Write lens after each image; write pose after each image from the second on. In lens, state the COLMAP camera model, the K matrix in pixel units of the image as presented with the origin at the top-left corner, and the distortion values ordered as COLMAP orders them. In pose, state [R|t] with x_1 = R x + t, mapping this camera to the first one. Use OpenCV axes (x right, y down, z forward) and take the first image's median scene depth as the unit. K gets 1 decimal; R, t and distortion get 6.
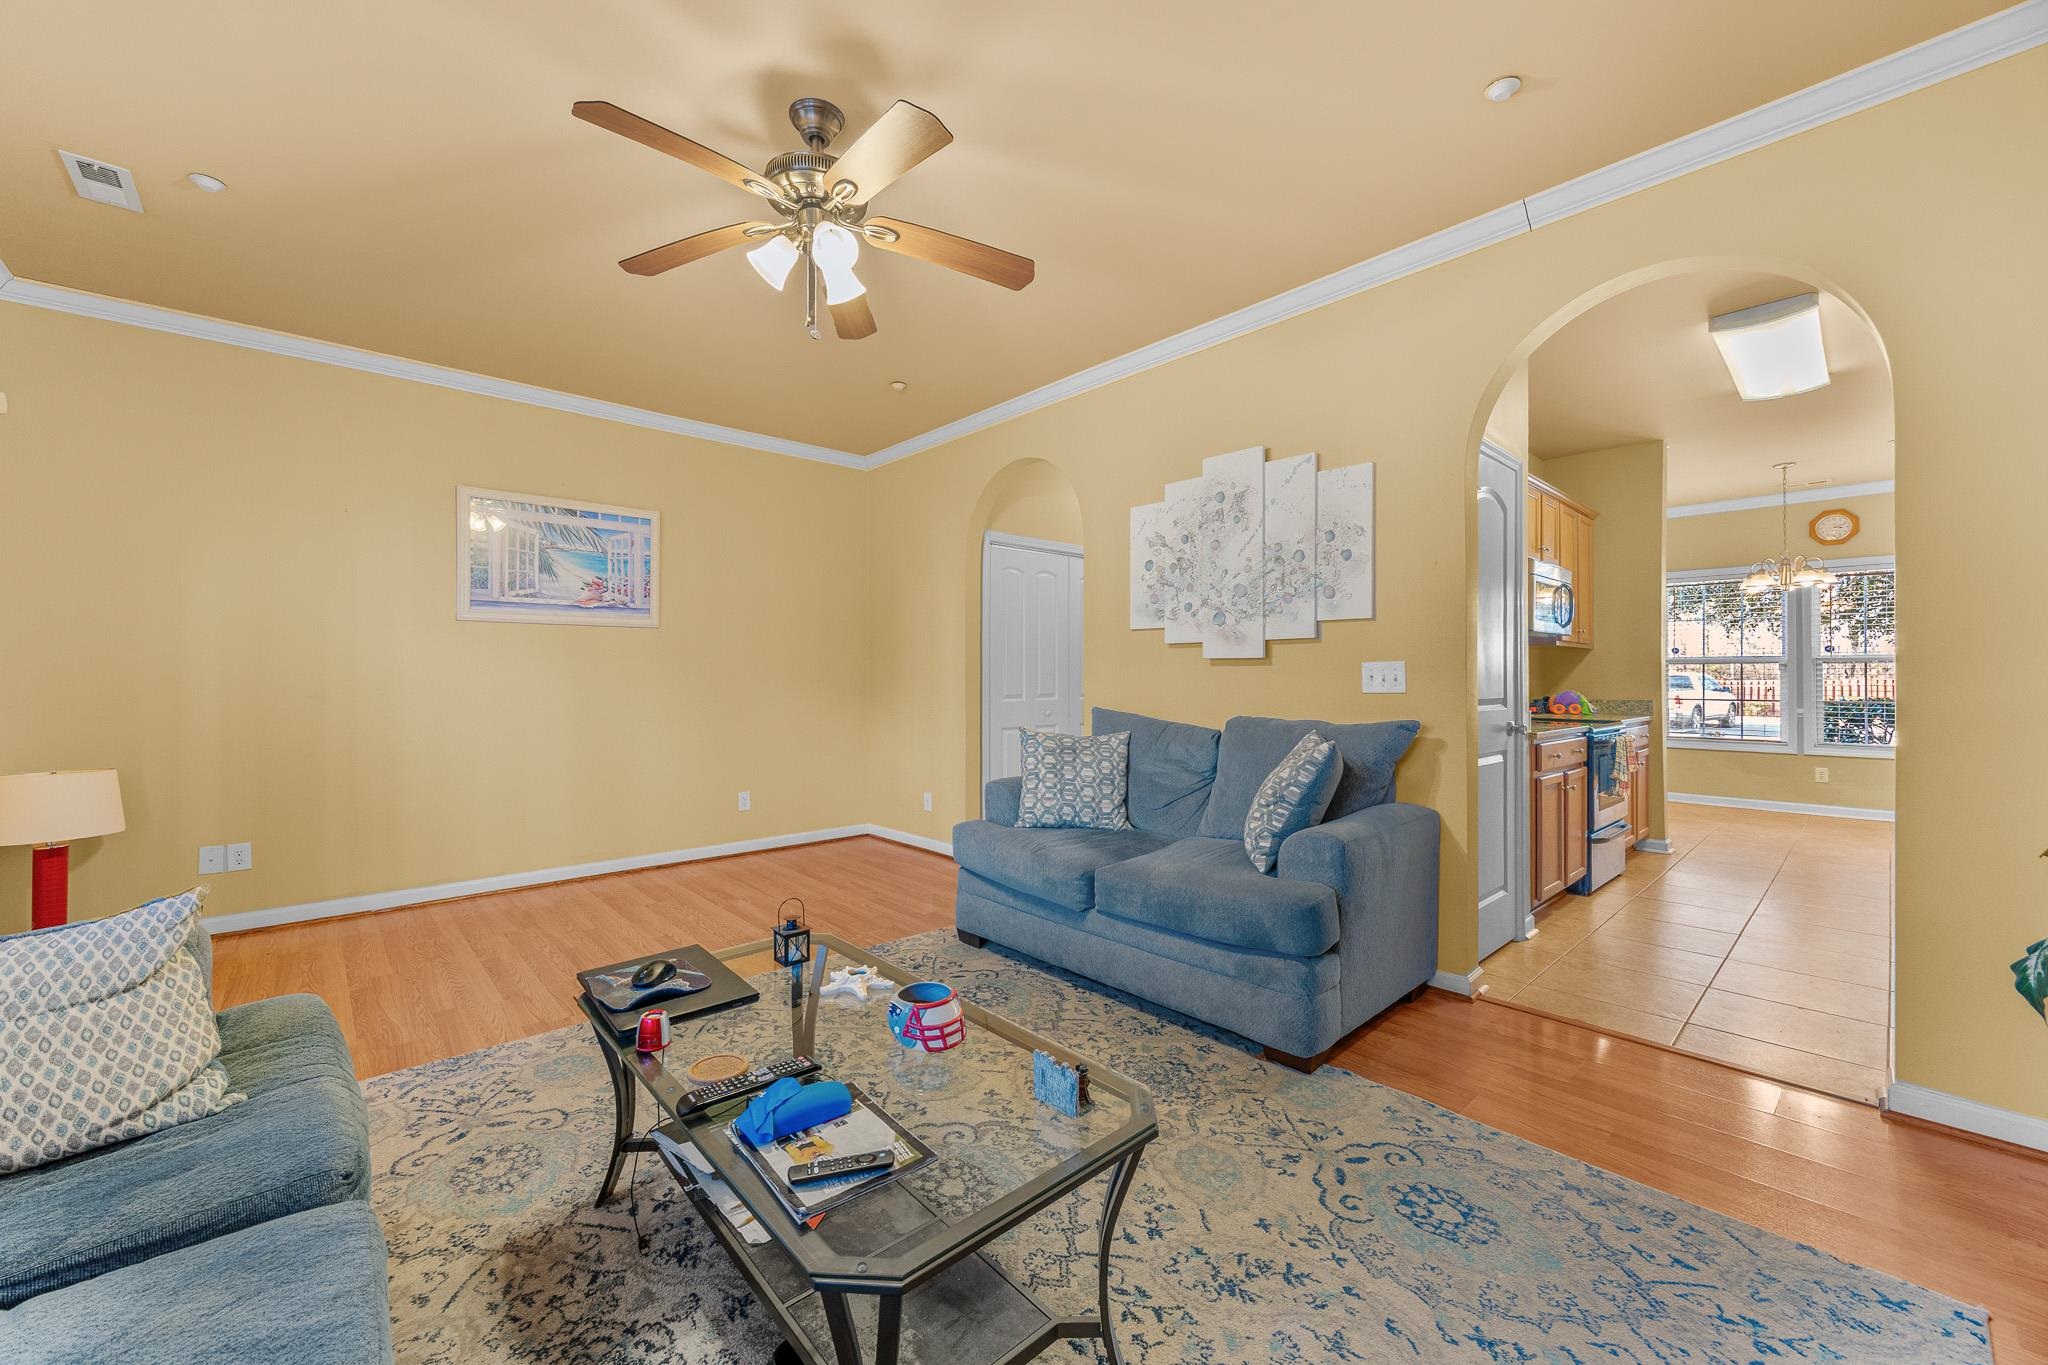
lens RADIAL K [[788.6, 0, 1024.2], [0, 788.6, 674.8], [0, 0, 1]] dist [-0.002220, 0.000688]
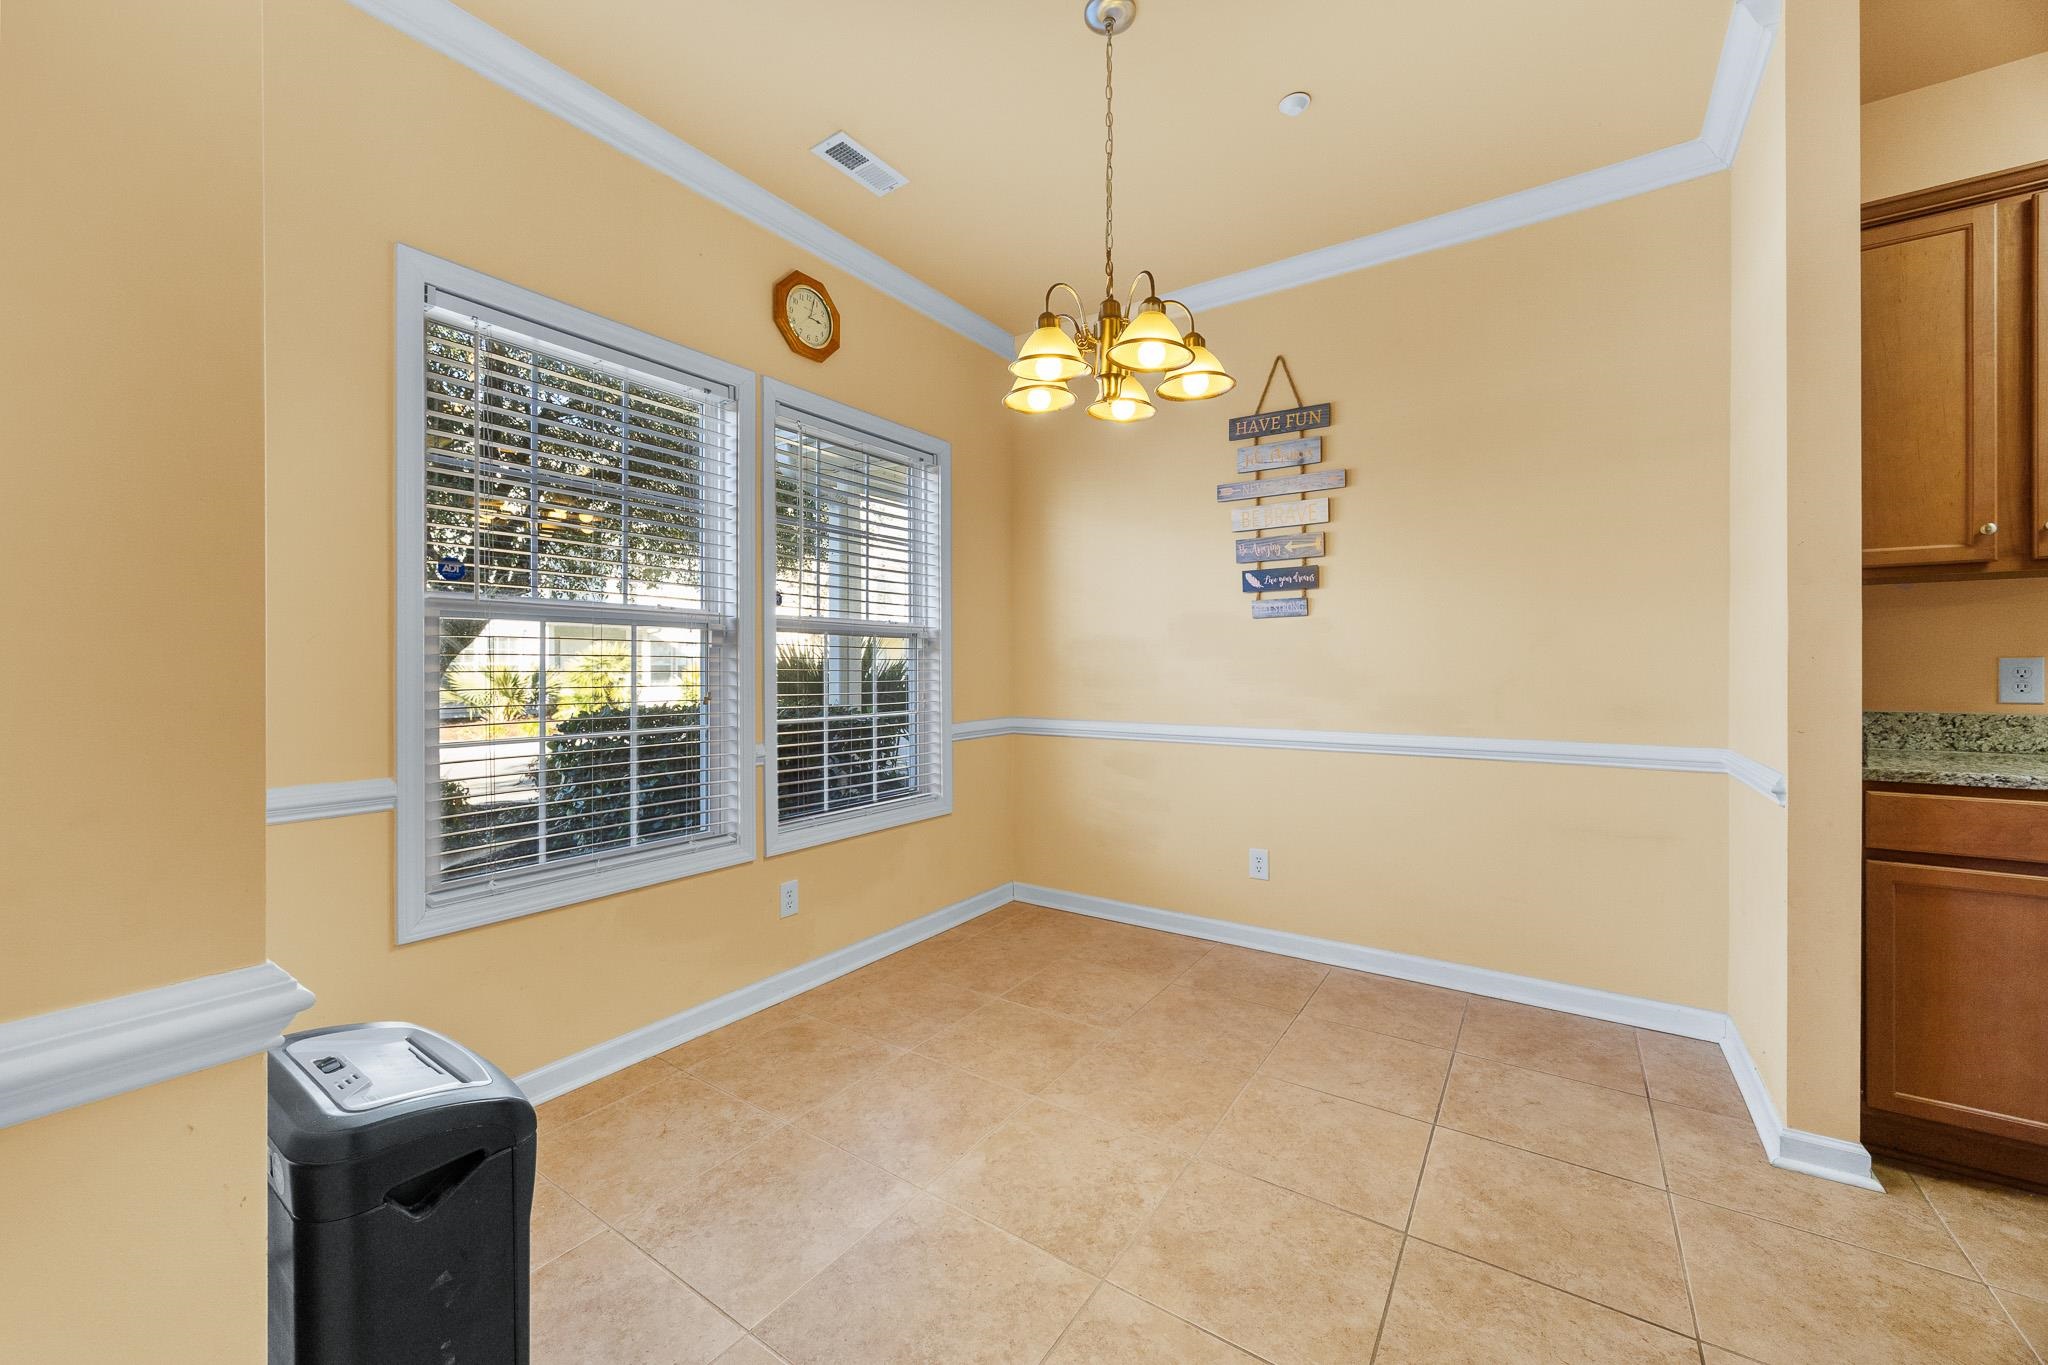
lens RADIAL K [[788.6, 0, 1019.7], [0, 788.6, 666.7], [0, 0, 1]] dist [-0.002220, 0.000688]
pose [[-0.234752, -0.002616, 0.972052, 1.033662], [0.003144, 0.999989, 0.003451, 0.003950], [-0.972050, 0.003867, -0.234741, 1.757879]]
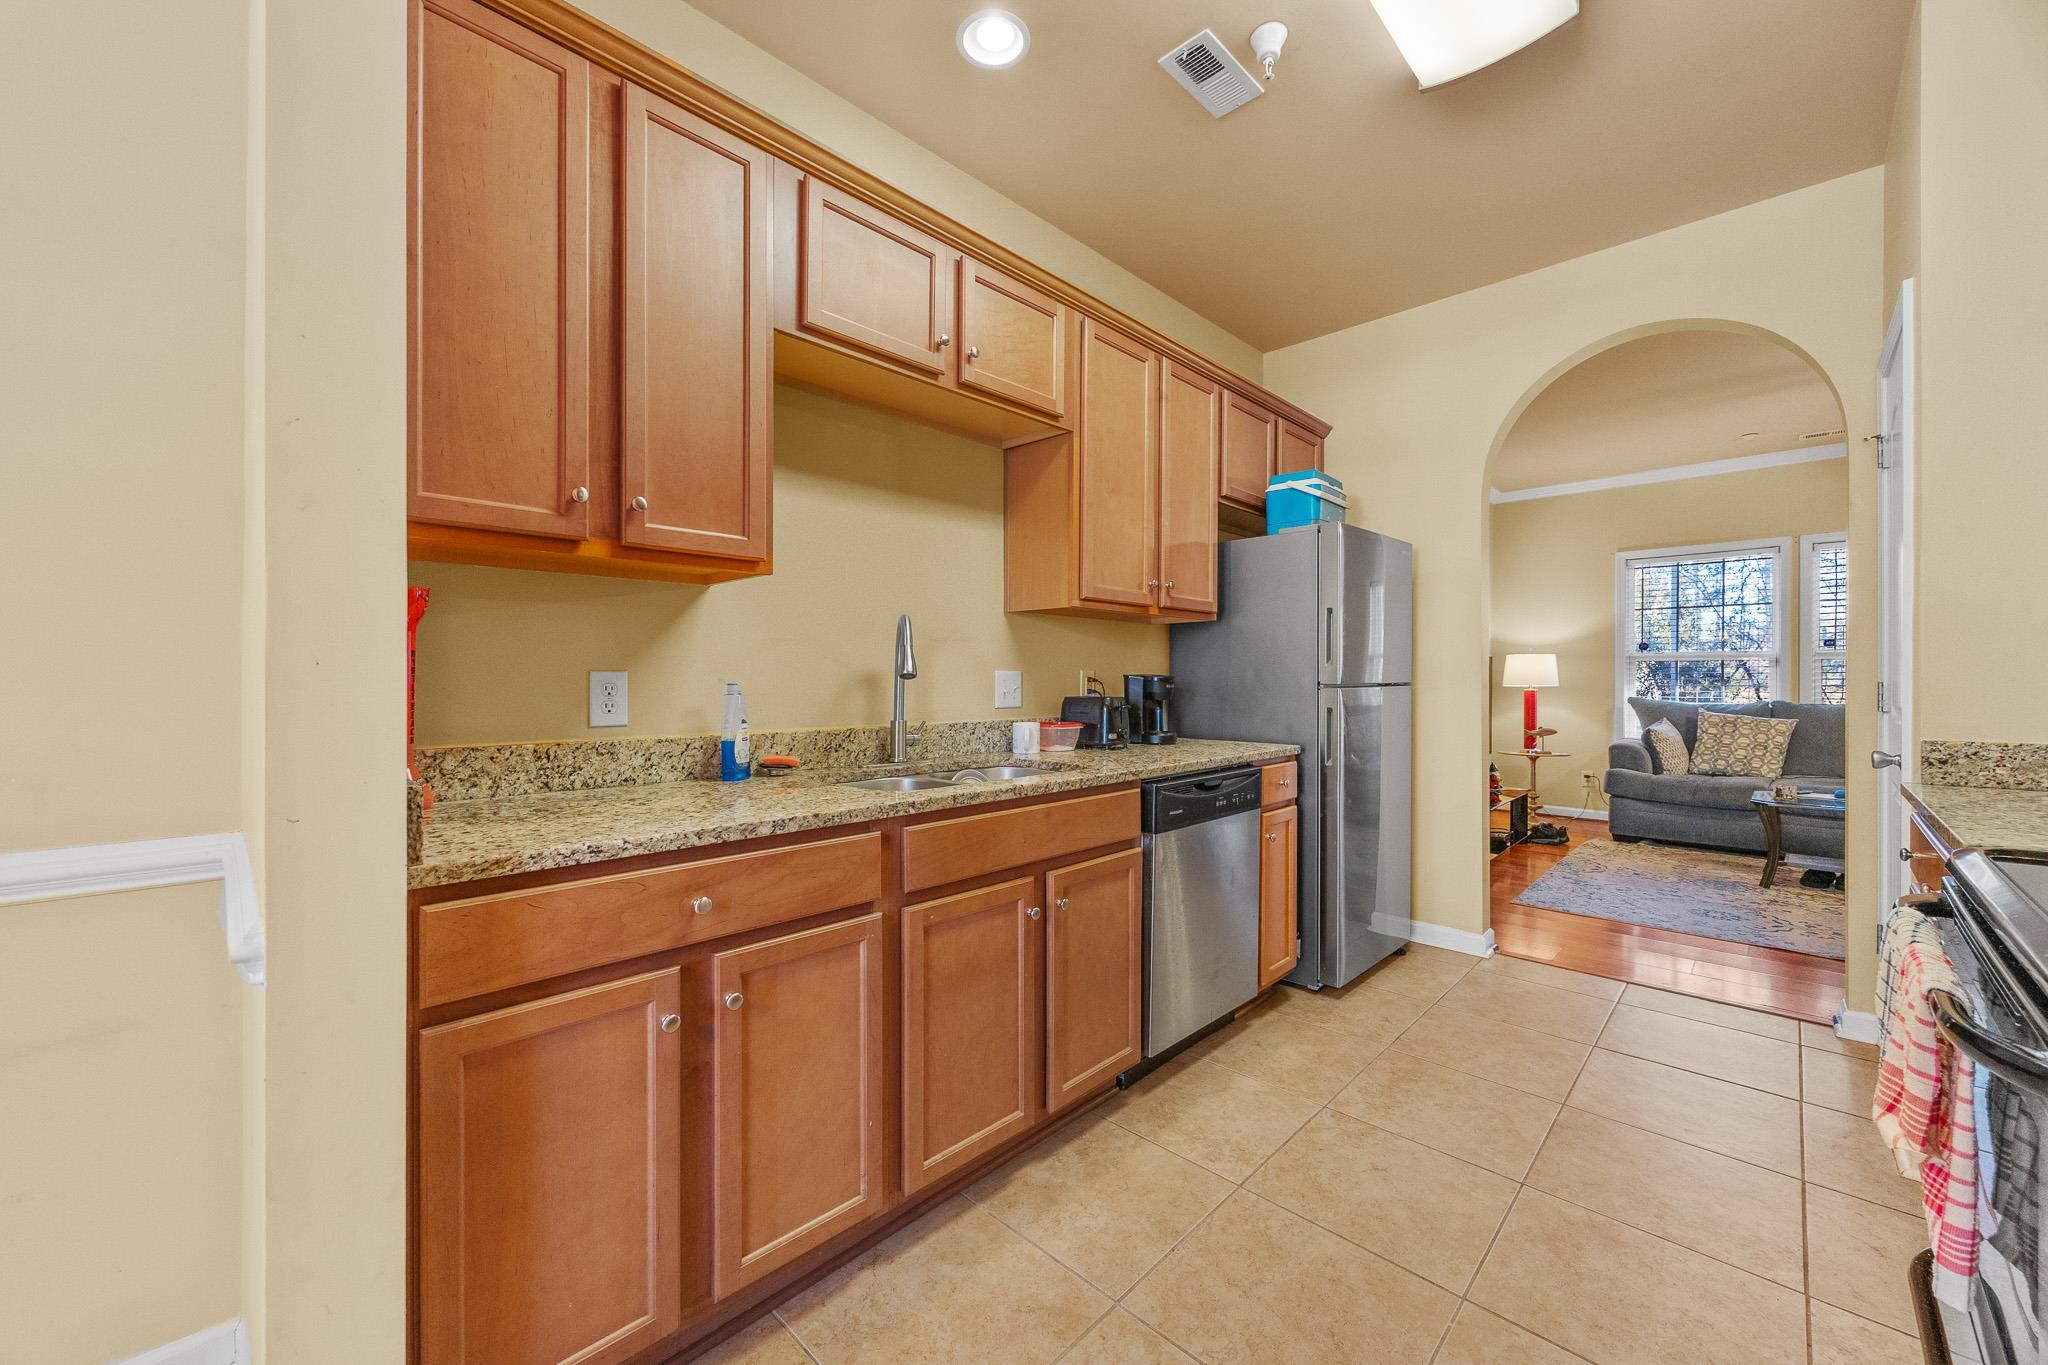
lens RADIAL K [[788.6, 0, 1018.1], [0, 788.6, 679.4], [0, 0, 1]] dist [-0.002220, 0.000688]
pose [[-0.998270, -0.000547, -0.058798, 1.198240], [-0.000446, 0.999998, -0.001740, 0.006978], [0.058799, -0.001711, -0.998268, 1.410041]]
